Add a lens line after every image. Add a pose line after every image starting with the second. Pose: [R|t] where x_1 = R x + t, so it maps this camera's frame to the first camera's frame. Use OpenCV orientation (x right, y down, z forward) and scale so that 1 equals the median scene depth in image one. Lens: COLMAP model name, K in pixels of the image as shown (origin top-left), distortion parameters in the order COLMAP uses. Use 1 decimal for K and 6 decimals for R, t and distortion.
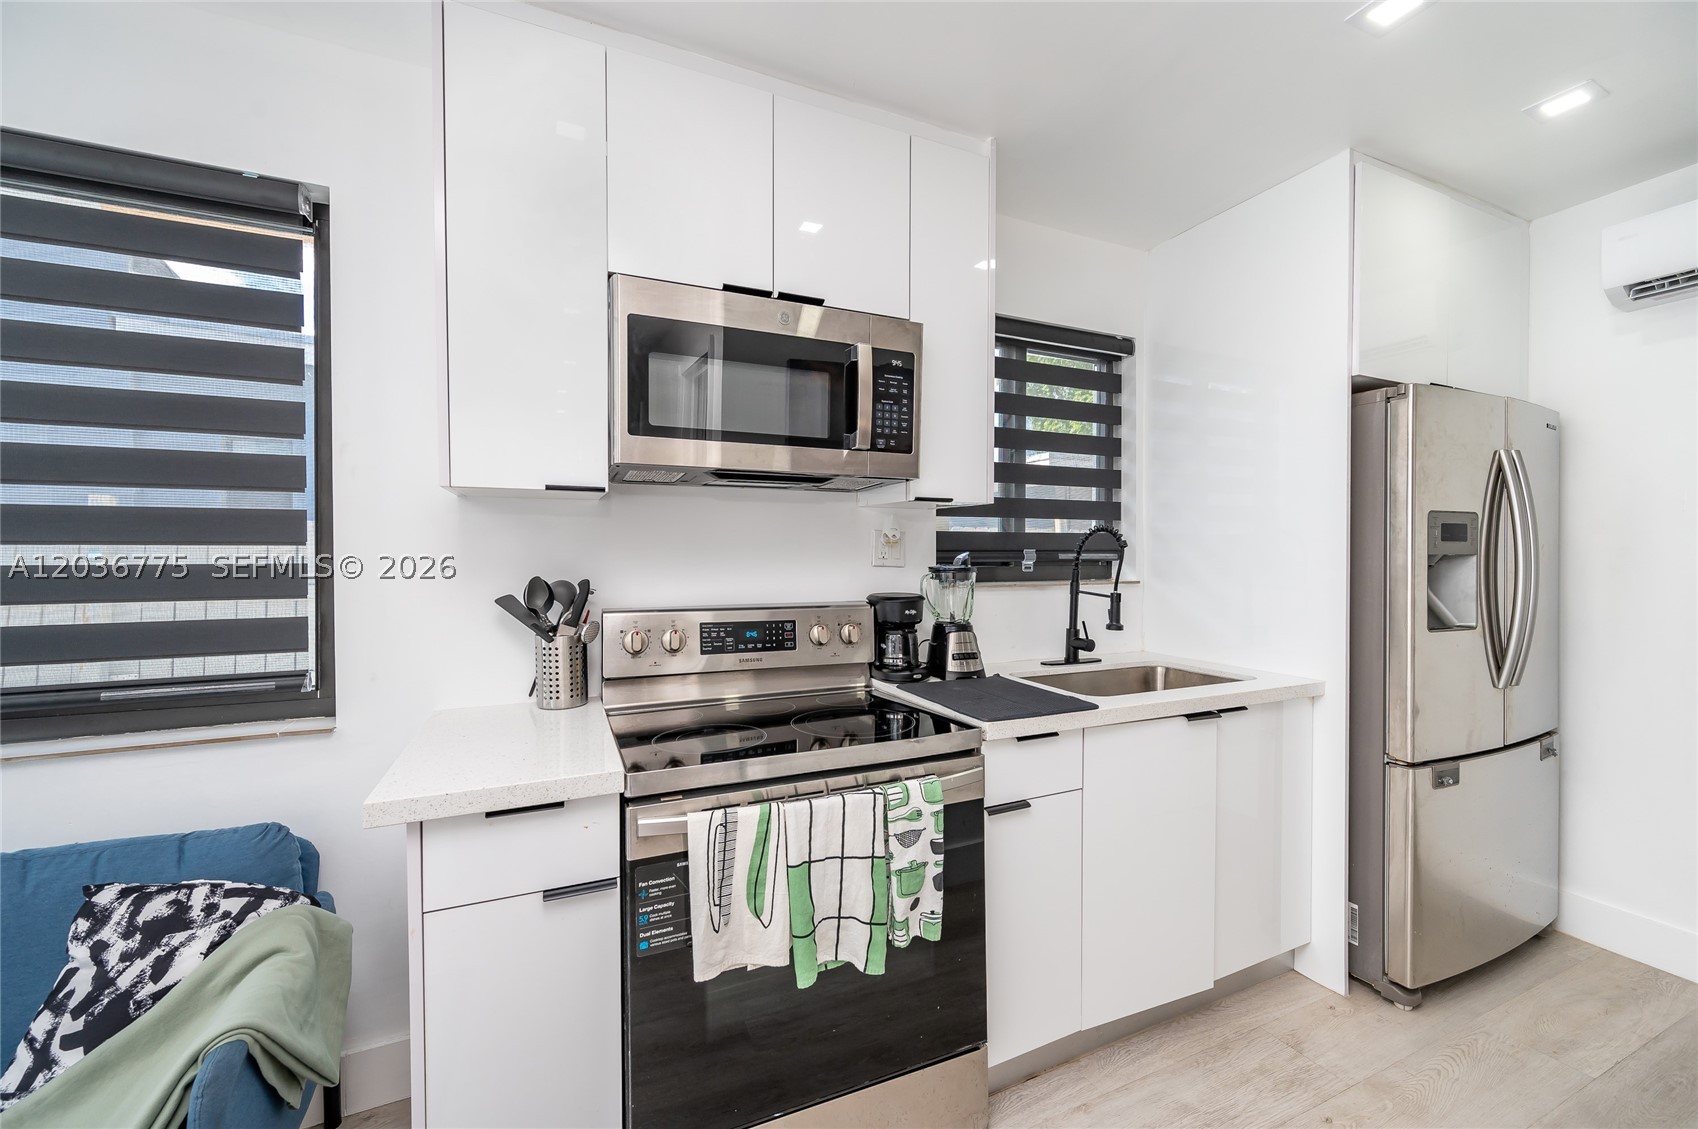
lens RADIAL K [[678.9, 0, 826.0], [0, 678.9, 558.7], [0, 0, 1]] dist [0.001953, 0.000517]
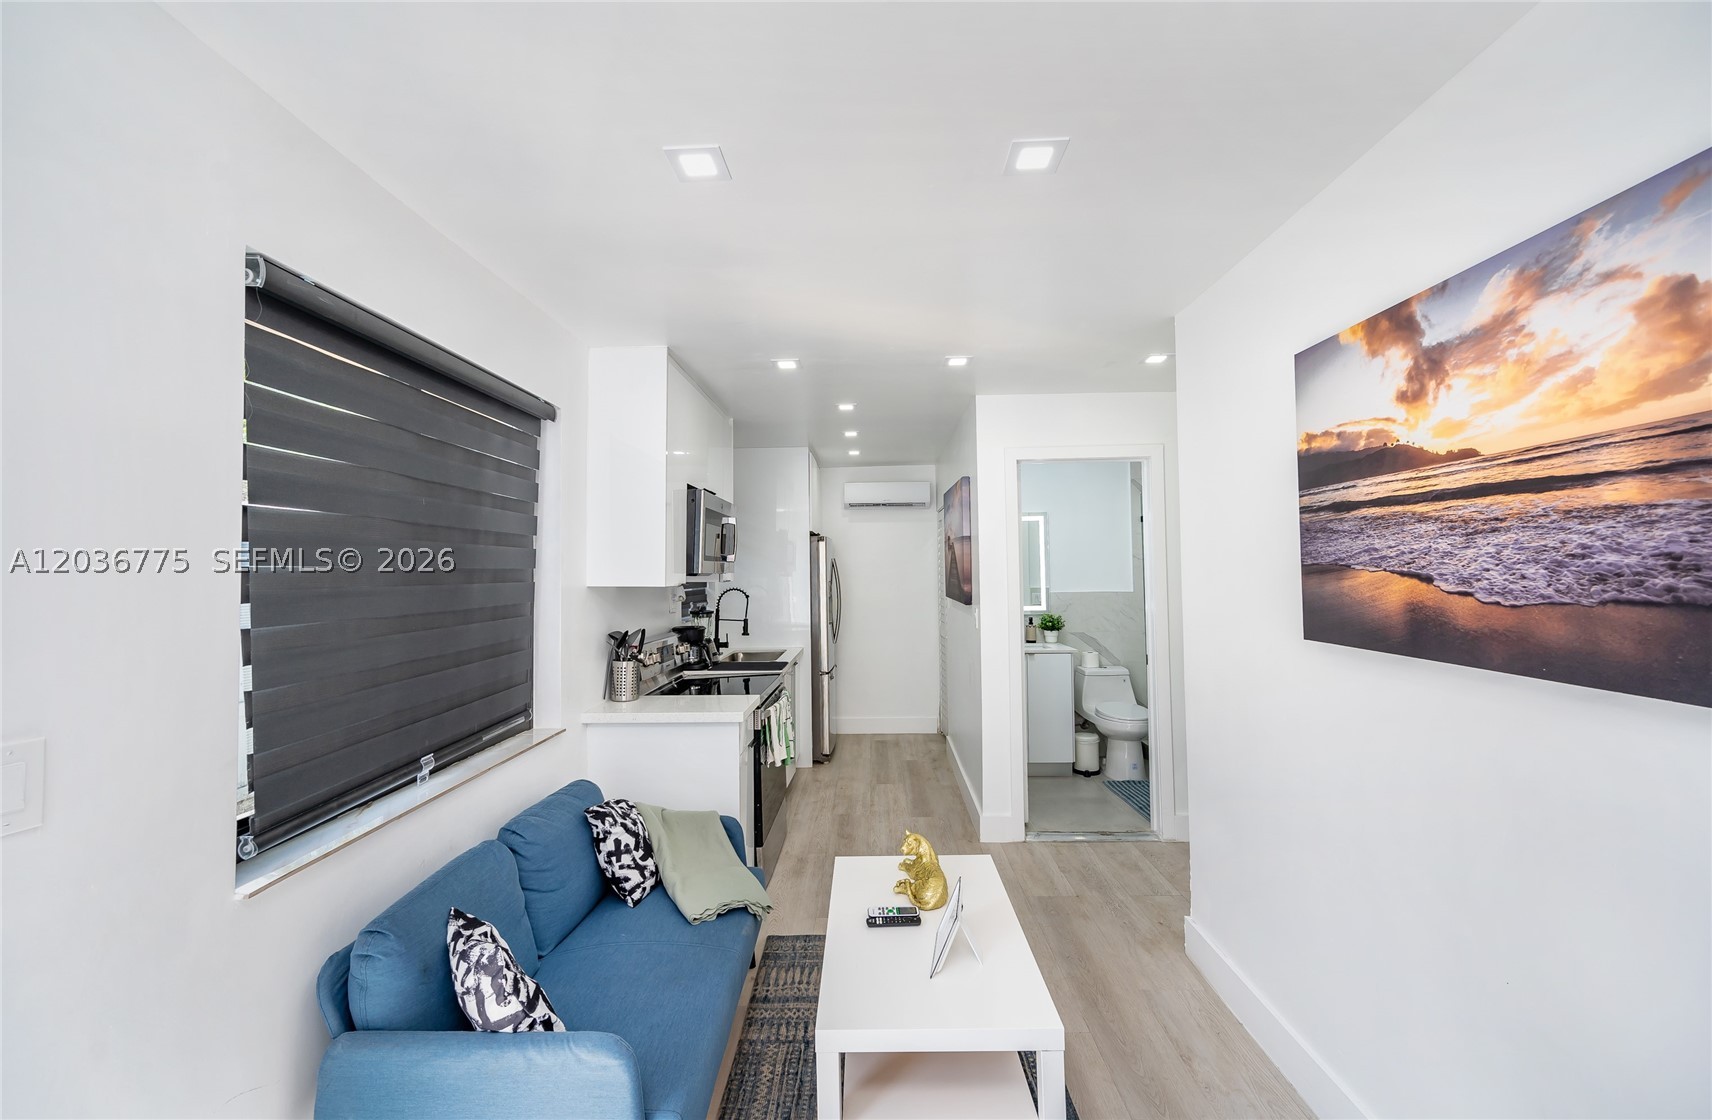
lens RADIAL K [[701.2, 0, 853.3], [0, 701.2, 532.0], [0, 0, 1]] dist [-0.011597, 0.000997]
pose [[0.416320, 0.049264, 0.907882, -2.024621], [0.015172, 0.998016, -0.061112, -0.115384], [-0.909091, 0.039217, 0.414747, -0.359812]]
